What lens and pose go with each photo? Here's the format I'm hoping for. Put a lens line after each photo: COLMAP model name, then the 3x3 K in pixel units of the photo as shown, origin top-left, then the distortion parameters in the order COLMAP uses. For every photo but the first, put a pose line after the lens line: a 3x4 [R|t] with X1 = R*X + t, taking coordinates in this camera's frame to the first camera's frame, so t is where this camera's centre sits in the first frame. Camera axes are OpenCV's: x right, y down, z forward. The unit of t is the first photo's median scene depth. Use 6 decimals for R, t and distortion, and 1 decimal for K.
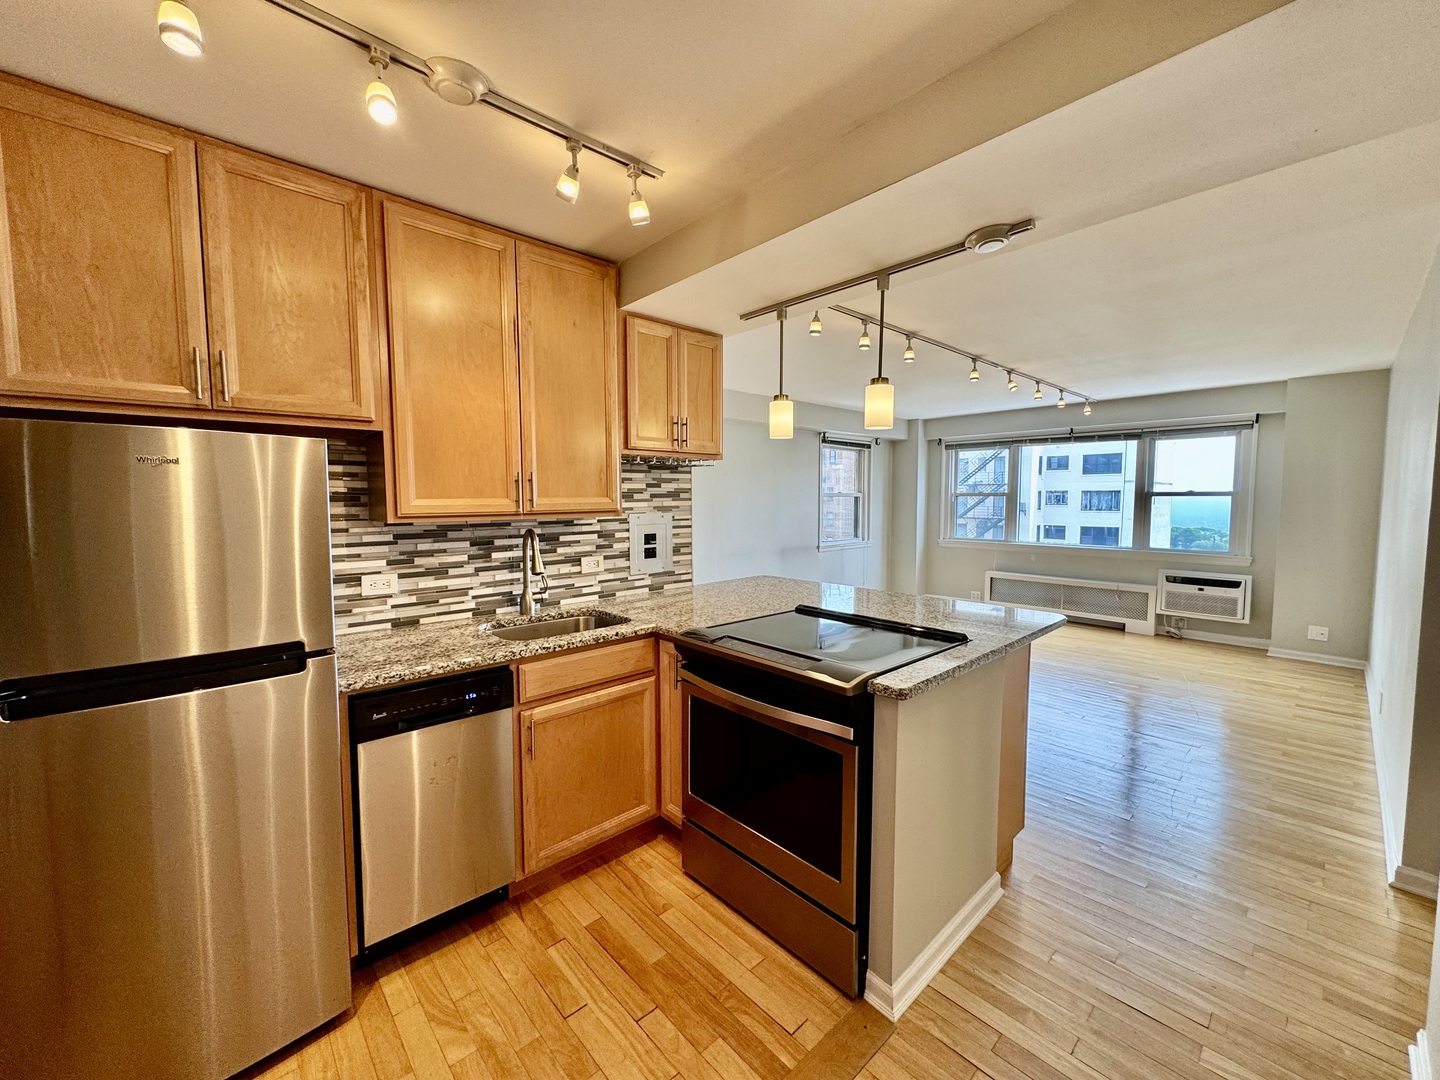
lens RADIAL K [[574.2, 0, 718.1], [0, 574.2, 538.4], [0, 0, 1]] dist [-0.000859, 0.000225]
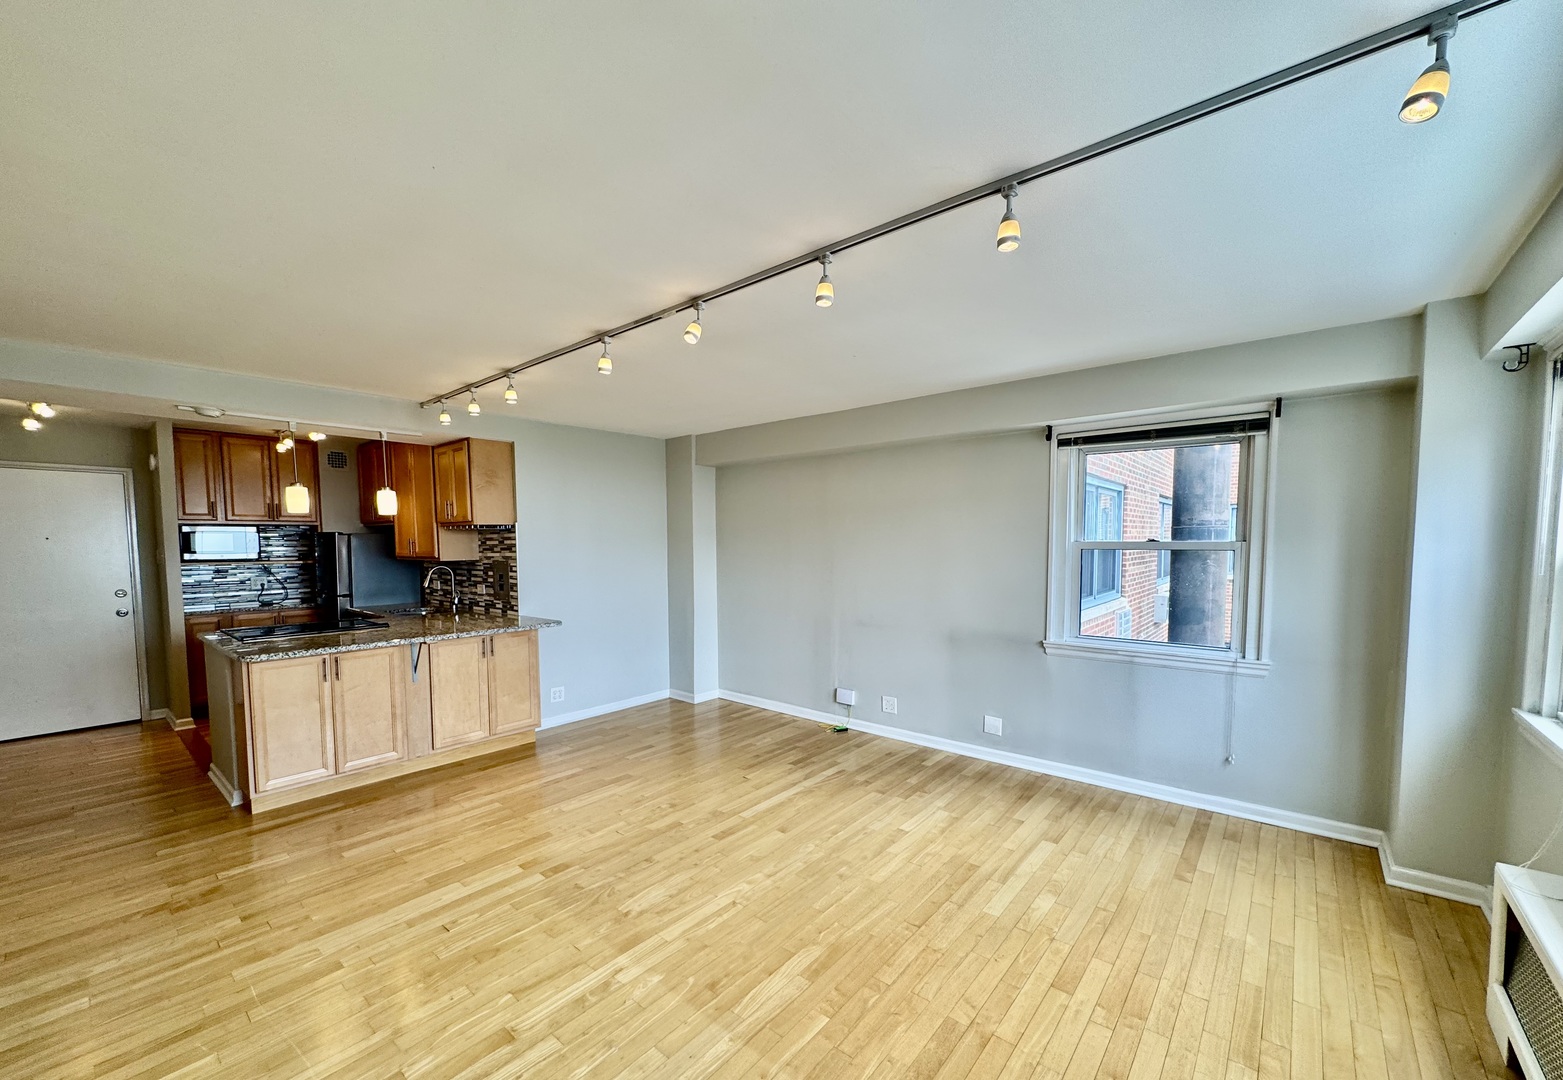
lens RADIAL K [[622.1, 0, 784.7], [0, 622.1, 580.7], [0, 0, 1]] dist [-0.001322, 0.000152]
pose [[0.138254, 0.075004, -0.987553, 1.711871], [-0.058801, 0.995991, 0.067413, -0.155566], [0.988650, 0.048749, 0.142110, 1.617428]]
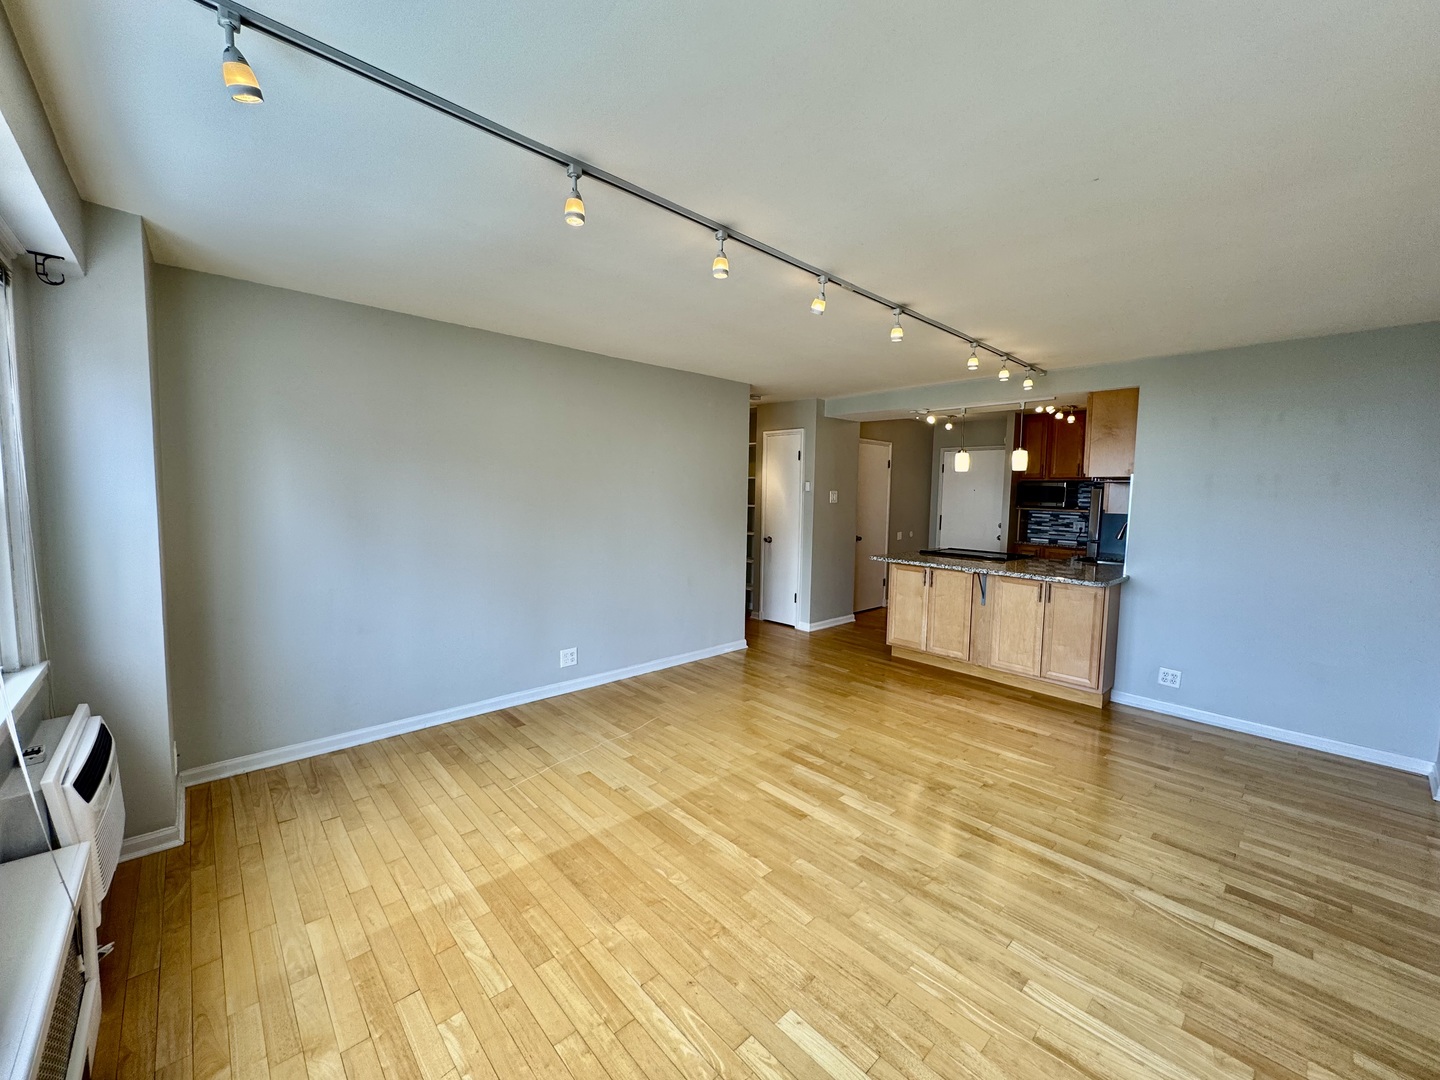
lens RADIAL K [[574.2, 0, 721.3], [0, 574.2, 538.0], [0, 0, 1]] dist [-0.000859, 0.000225]
pose [[-0.999880, -0.006969, -0.013868, 0.983599], [-0.008916, 0.989293, 0.145672, -0.198145], [0.012704, 0.145778, -0.989236, 2.558250]]
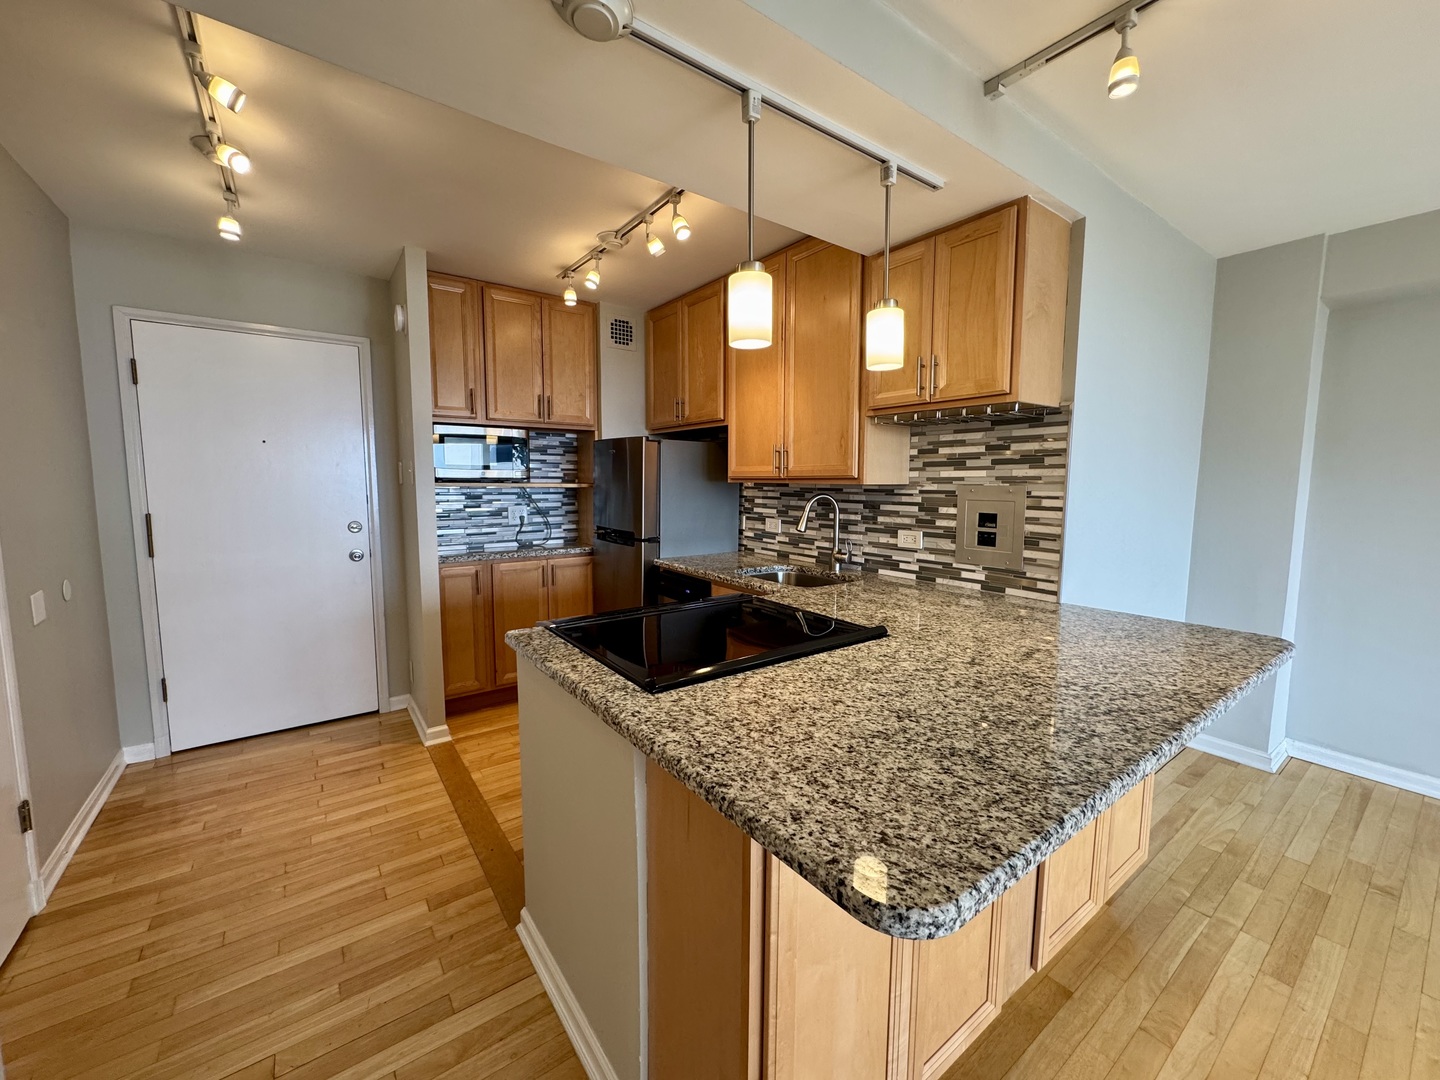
lens RADIAL K [[574.2, 0, 719.1], [0, 574.2, 532.3], [0, 0, 1]] dist [-0.000859, 0.000225]
pose [[-0.100824, 0.106997, -0.989134, 0.703467], [-0.066298, 0.991268, 0.113986, -0.048568], [0.992693, 0.077070, -0.092850, 0.779529]]
